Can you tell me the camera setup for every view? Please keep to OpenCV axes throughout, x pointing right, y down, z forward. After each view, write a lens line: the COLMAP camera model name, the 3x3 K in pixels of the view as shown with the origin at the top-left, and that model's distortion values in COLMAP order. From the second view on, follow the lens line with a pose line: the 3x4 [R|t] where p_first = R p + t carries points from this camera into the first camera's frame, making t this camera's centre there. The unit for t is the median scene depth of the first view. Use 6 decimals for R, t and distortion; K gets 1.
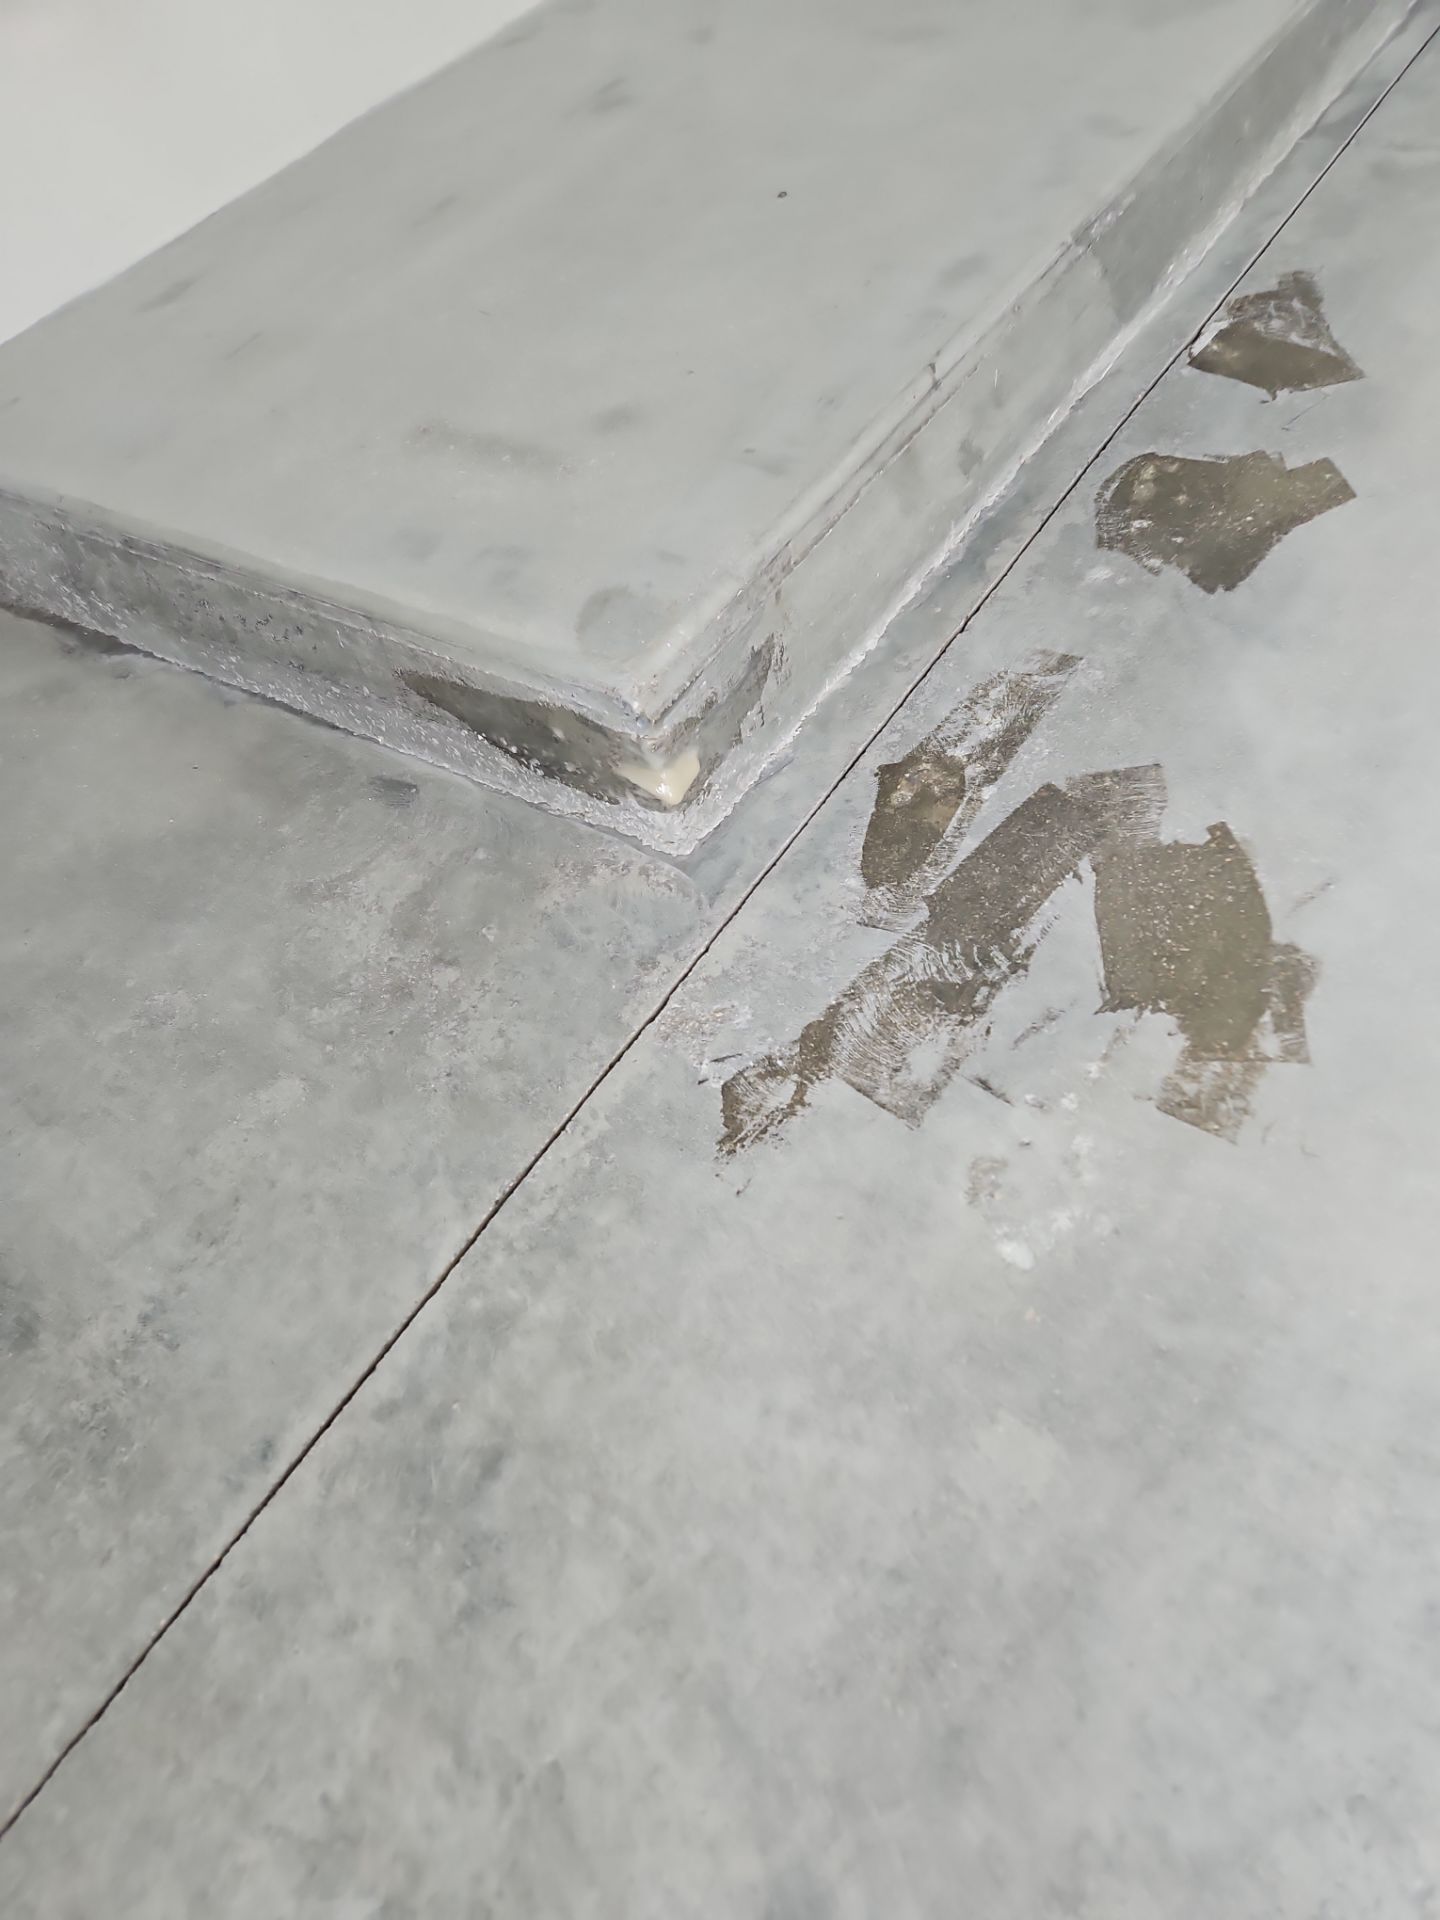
lens RADIAL K [[1209.2, 0, 721.0], [0, 1209.2, 1012.9], [0, 0, 1]] dist [0.047994, -0.042765]
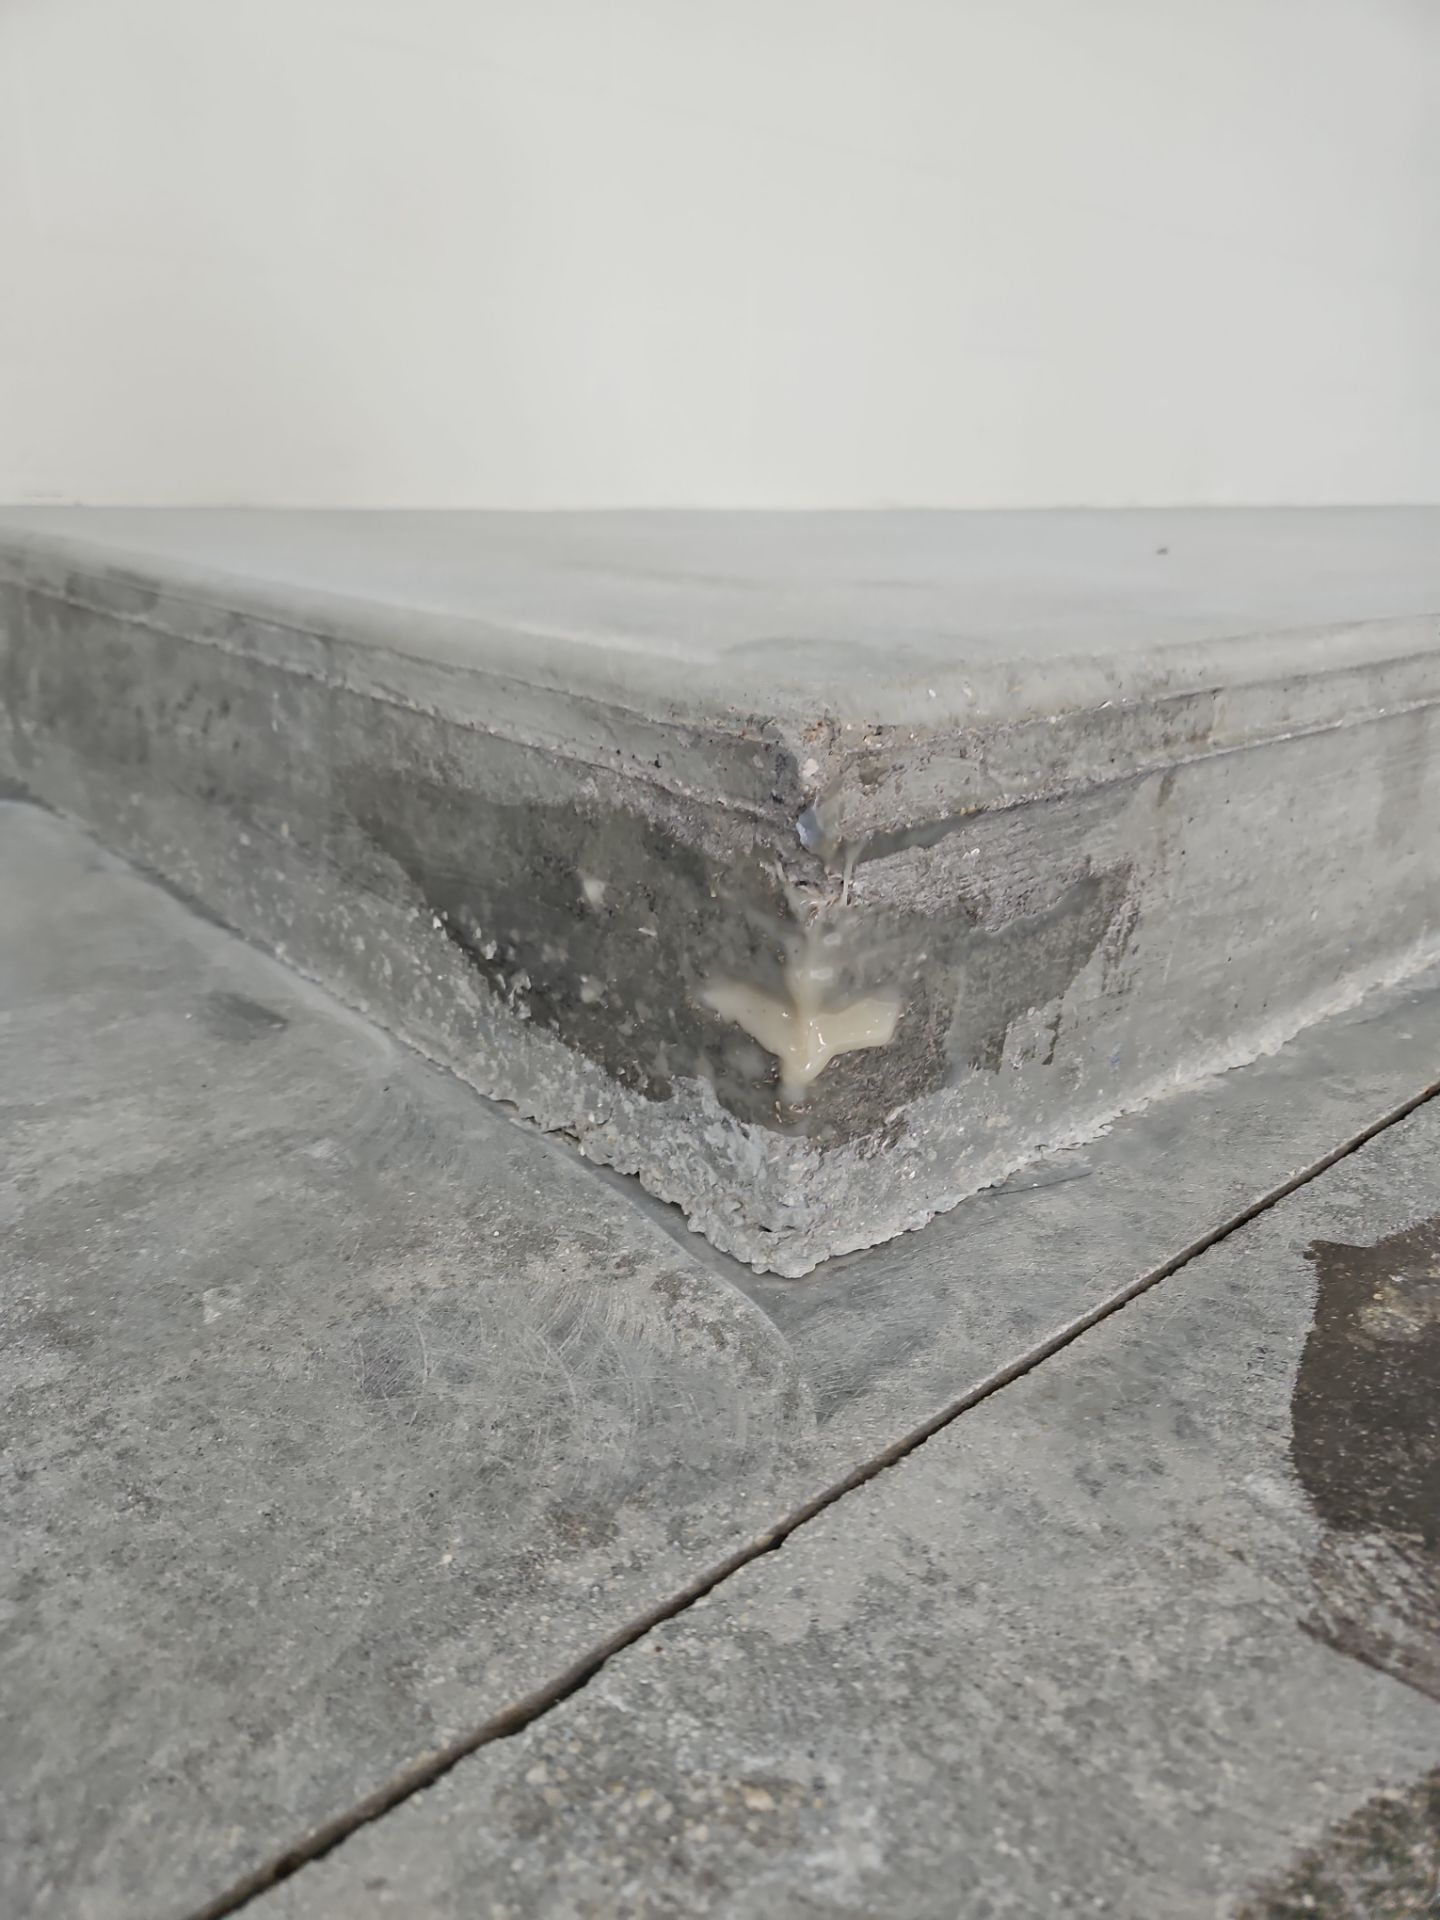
lens RADIAL K [[1209.2, 0, 721.0], [0, 1209.2, 1012.9], [0, 0, 1]] dist [0.047994, -0.042765]
pose [[0.946396, 0.291080, -0.140023, -0.020156], [-0.321232, 0.802772, -0.502362, 0.000221], [-0.033821, 0.520413, 0.853244, 0.641257]]
